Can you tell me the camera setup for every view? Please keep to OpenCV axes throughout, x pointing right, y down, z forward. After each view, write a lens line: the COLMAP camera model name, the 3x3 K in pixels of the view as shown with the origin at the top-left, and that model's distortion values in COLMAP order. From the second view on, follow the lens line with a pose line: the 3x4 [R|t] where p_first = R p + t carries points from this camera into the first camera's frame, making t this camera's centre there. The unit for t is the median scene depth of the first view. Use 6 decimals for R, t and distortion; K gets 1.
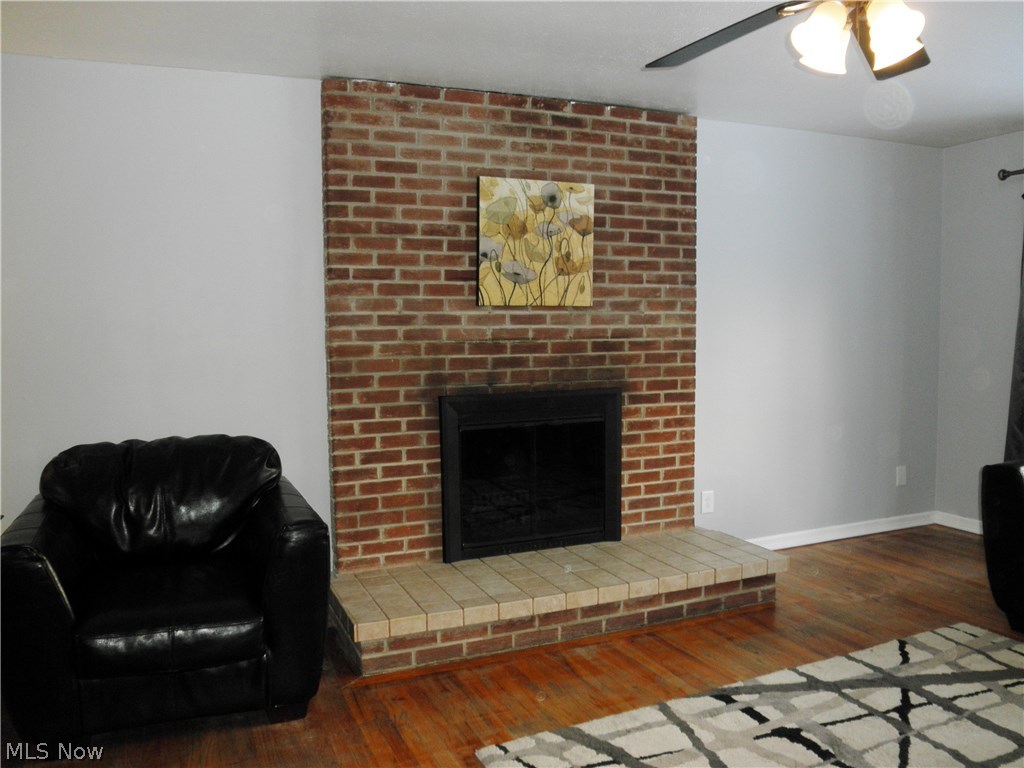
lens RADIAL K [[835.1, 0, 521.3], [0, 835.1, 389.2], [0, 0, 1]] dist [-0.132118, 0.112670]
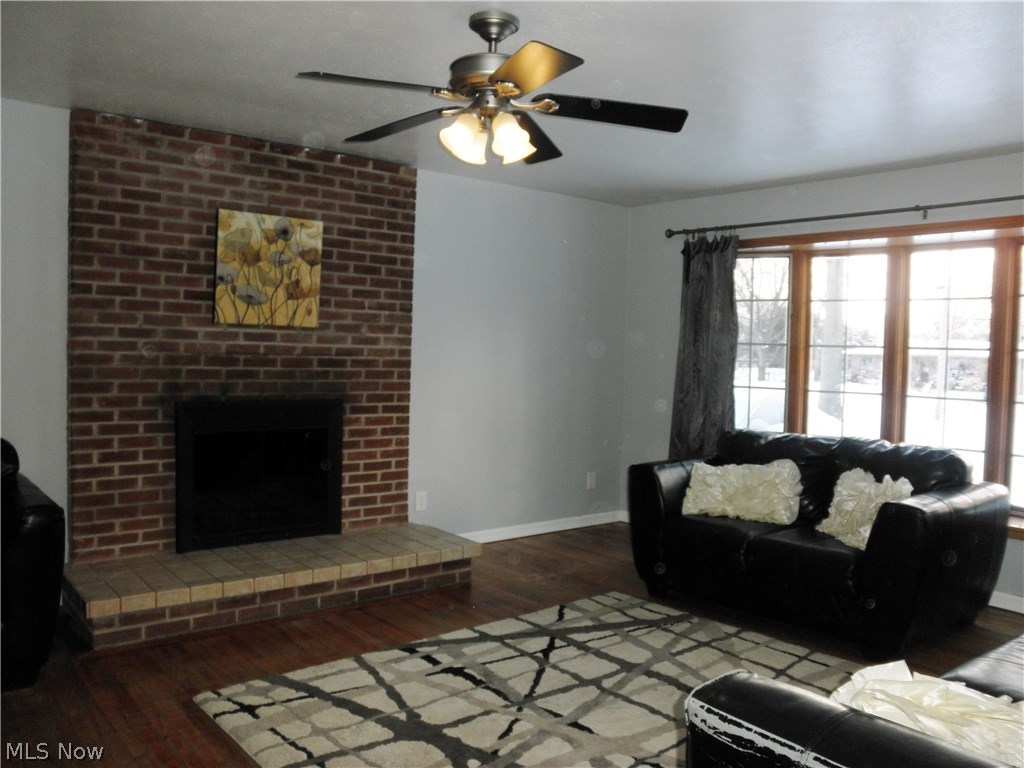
lens RADIAL K [[835.1, 0, 521.3], [0, 835.1, 389.2], [0, 0, 1]] dist [-0.132118, 0.112670]
pose [[0.961228, 0.023847, 0.274720, 0.046928], [-0.016393, 0.999433, -0.029398, 0.015679], [-0.275265, 0.023755, 0.961075, -0.186974]]
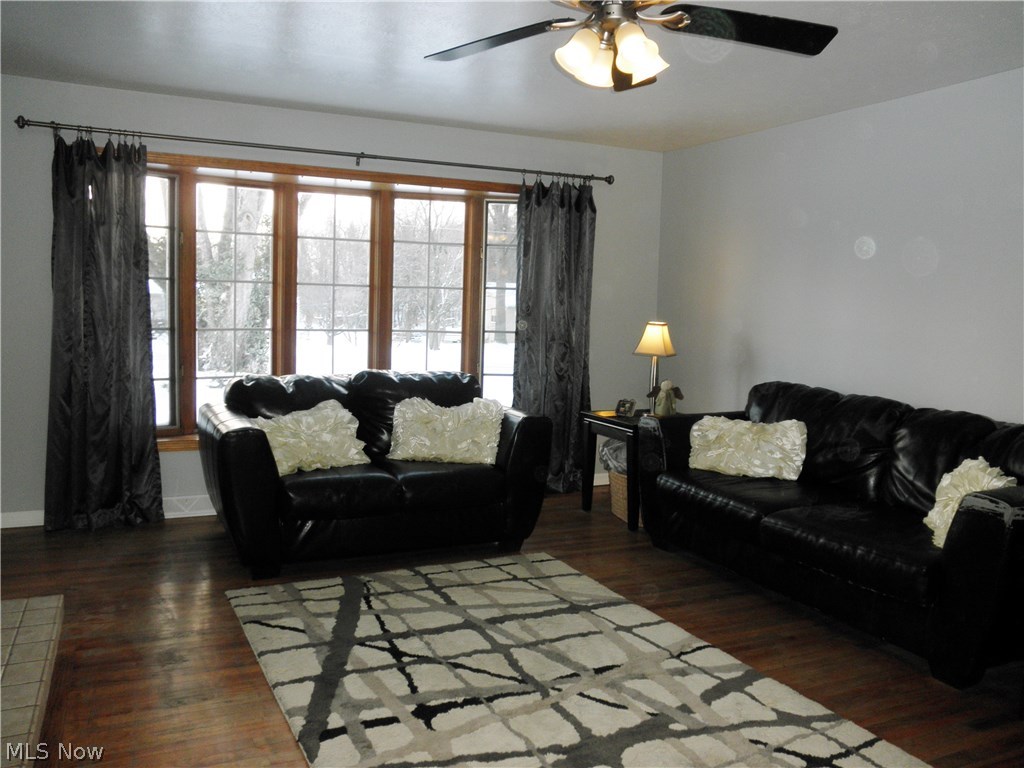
lens RADIAL K [[835.1, 0, 521.3], [0, 835.1, 389.2], [0, 0, 1]] dist [-0.132118, 0.112670]
pose [[-0.037614, -0.084801, 0.995688, -0.428604], [0.049550, 0.995009, 0.086615, -0.027072], [-0.998063, 0.052595, -0.033224, 0.622952]]
